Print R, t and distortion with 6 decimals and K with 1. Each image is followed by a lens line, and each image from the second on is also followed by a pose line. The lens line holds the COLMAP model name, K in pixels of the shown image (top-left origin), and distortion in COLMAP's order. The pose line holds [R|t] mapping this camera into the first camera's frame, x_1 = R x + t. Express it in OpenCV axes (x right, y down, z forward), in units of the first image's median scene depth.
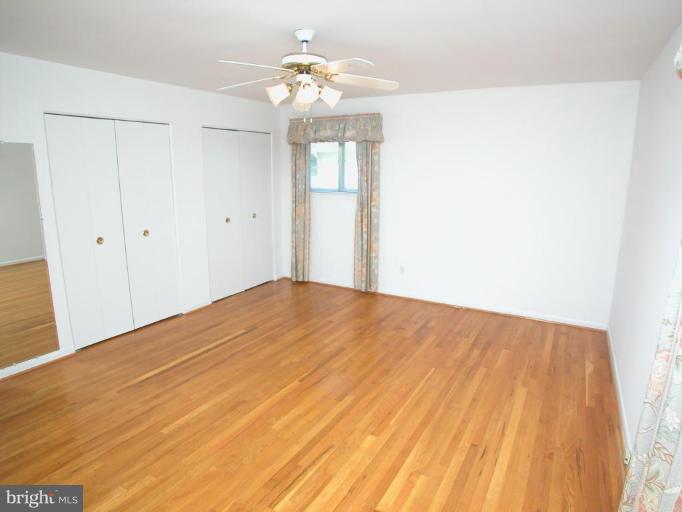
lens RADIAL K [[406.1, 0, 343.4], [0, 406.1, 253.9], [0, 0, 1]] dist [-0.081709, 0.002004]
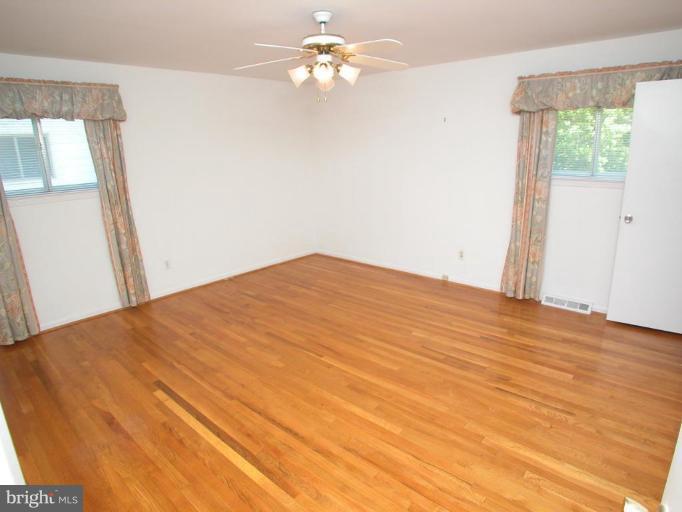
lens RADIAL K [[406.1, 0, 343.4], [0, 406.1, 253.9], [0, 0, 1]] dist [-0.081709, 0.002004]
pose [[0.207404, -0.258996, 0.943347, -0.964880], [0.227115, 0.950716, 0.211086, -0.130774], [-0.951526, 0.170468, 0.256005, 0.623419]]
